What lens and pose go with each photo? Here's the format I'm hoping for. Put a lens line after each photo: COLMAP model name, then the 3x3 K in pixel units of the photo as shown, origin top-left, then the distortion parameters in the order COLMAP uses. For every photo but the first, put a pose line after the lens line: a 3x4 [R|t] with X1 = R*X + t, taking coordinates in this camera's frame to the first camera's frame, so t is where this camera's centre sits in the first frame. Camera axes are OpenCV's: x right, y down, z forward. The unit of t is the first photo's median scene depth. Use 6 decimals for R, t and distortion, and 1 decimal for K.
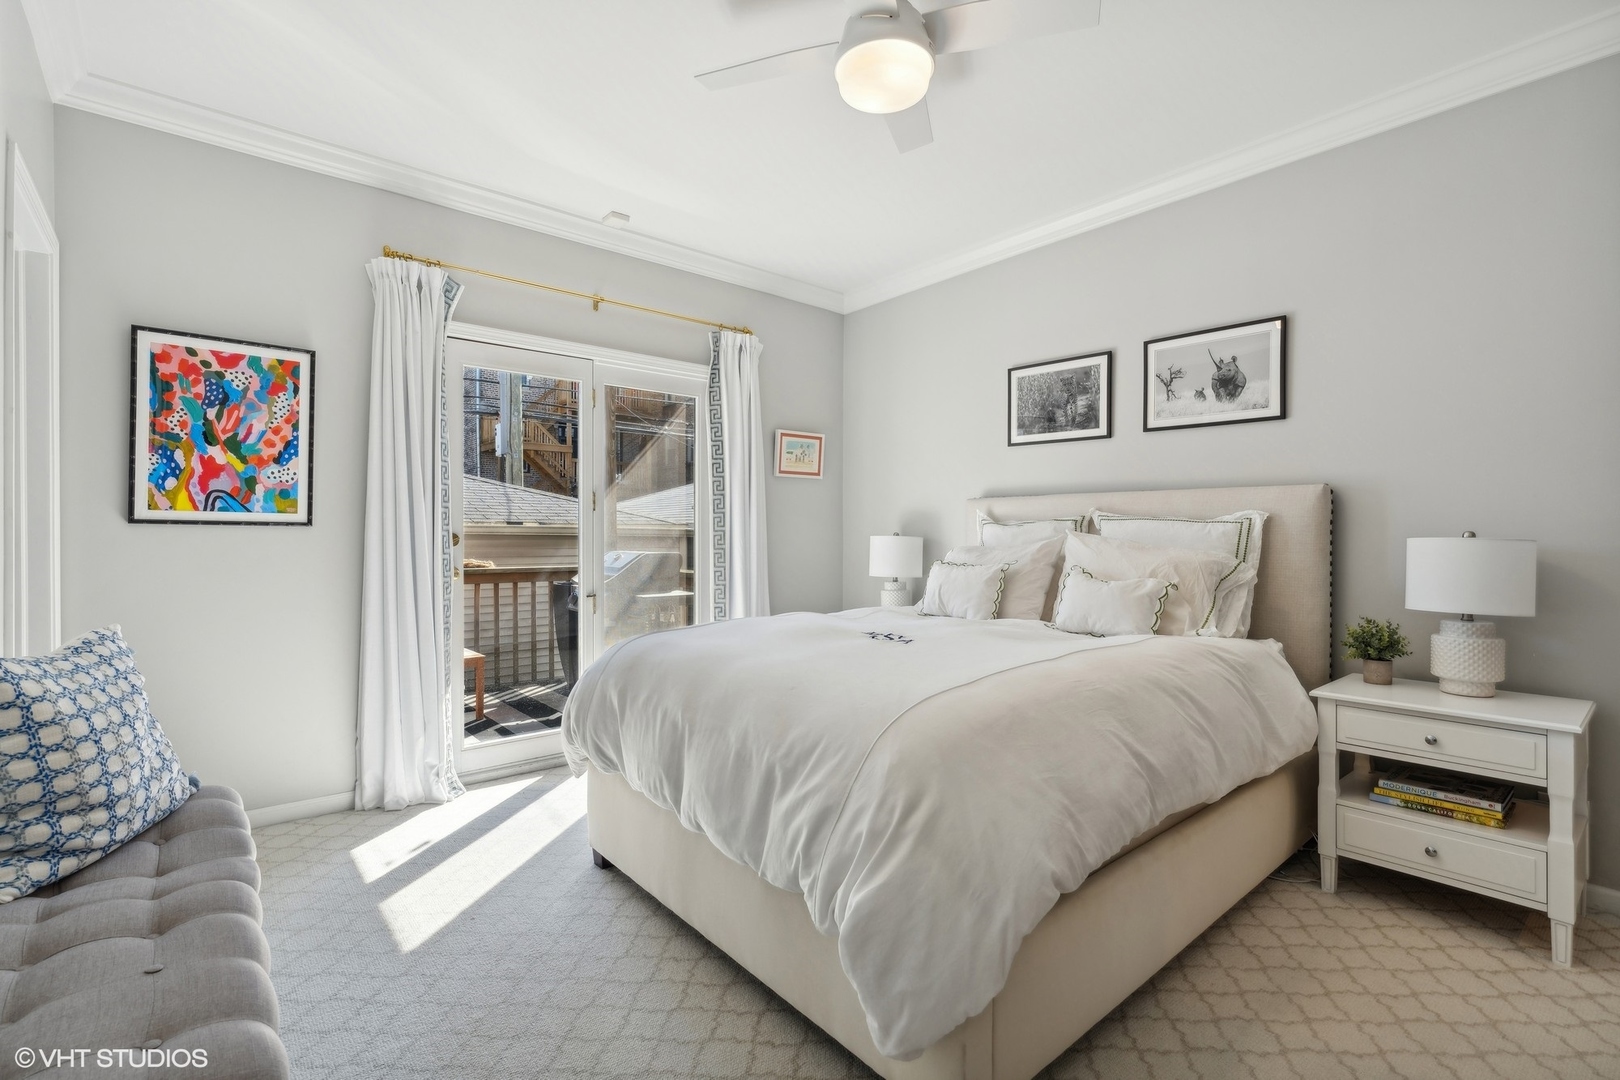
lens RADIAL K [[741.1, 0, 811.4], [0, 741.1, 536.7], [0, 0, 1]] dist [-0.001375, 0.000296]
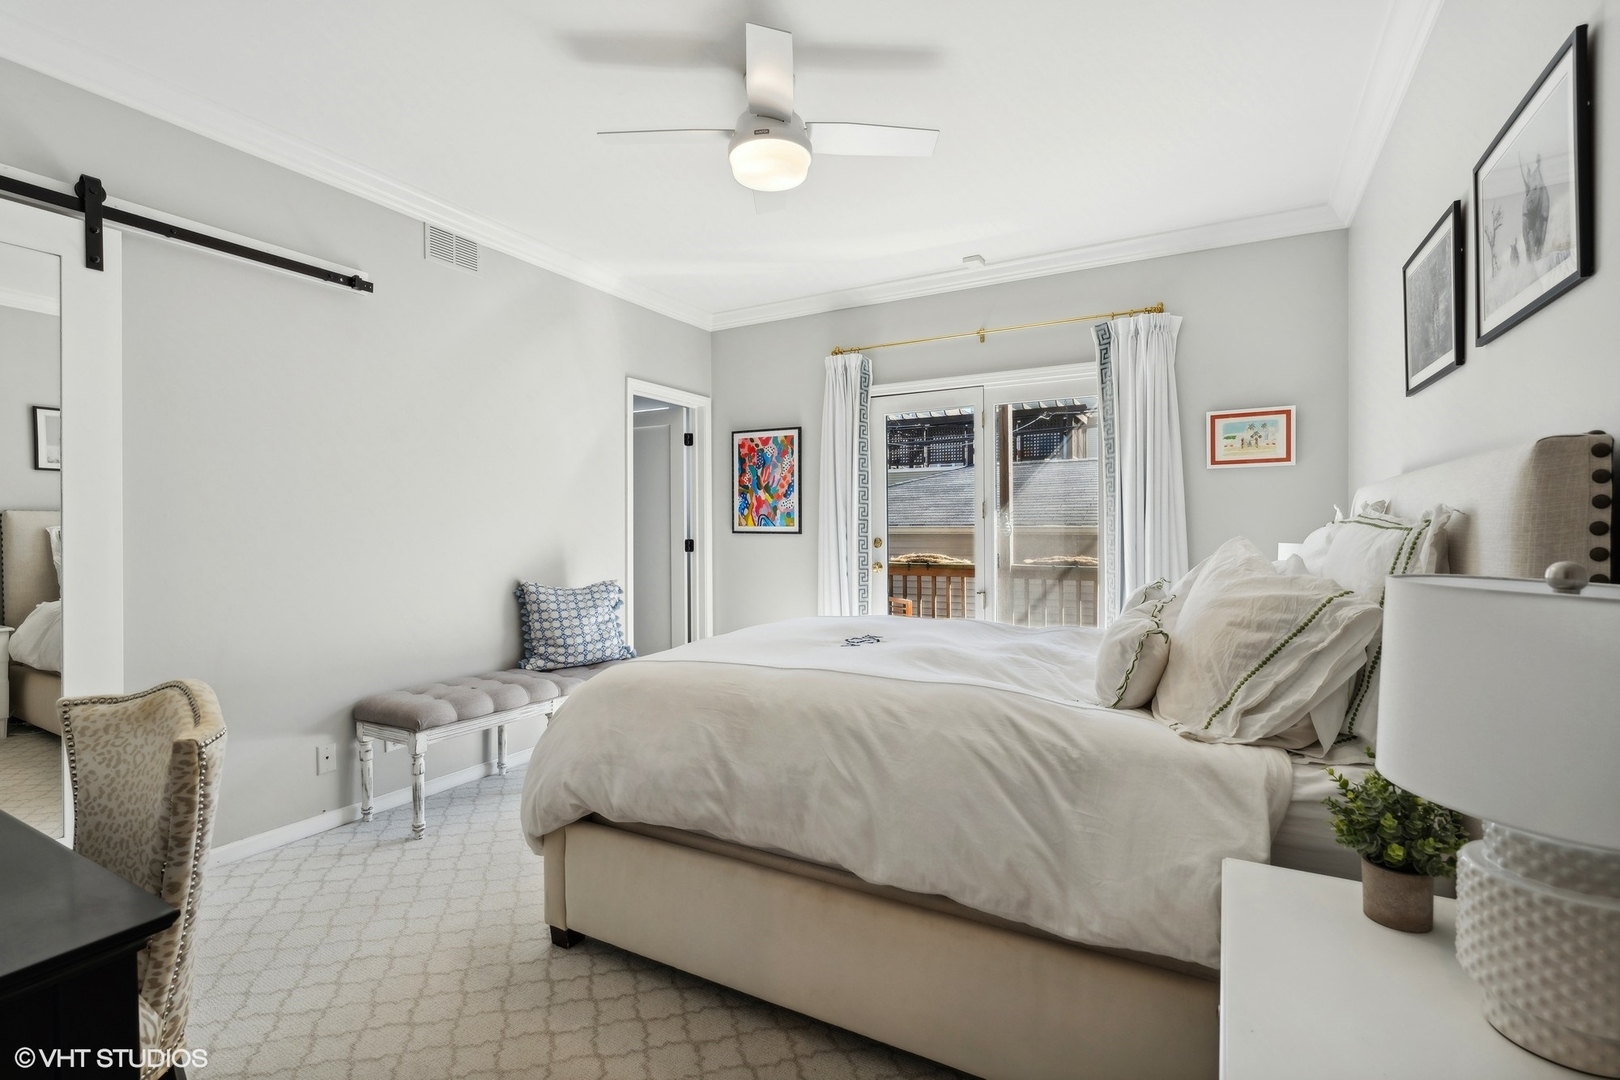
lens RADIAL K [[741.1, 0, 806.6], [0, 741.1, 536.0], [0, 0, 1]] dist [-0.001375, 0.000296]
pose [[0.344017, 0.002054, -0.938961, 0.923444], [0.000098, 0.999998, 0.002224, -0.014340], [0.938964, -0.000857, 0.344016, 0.479384]]
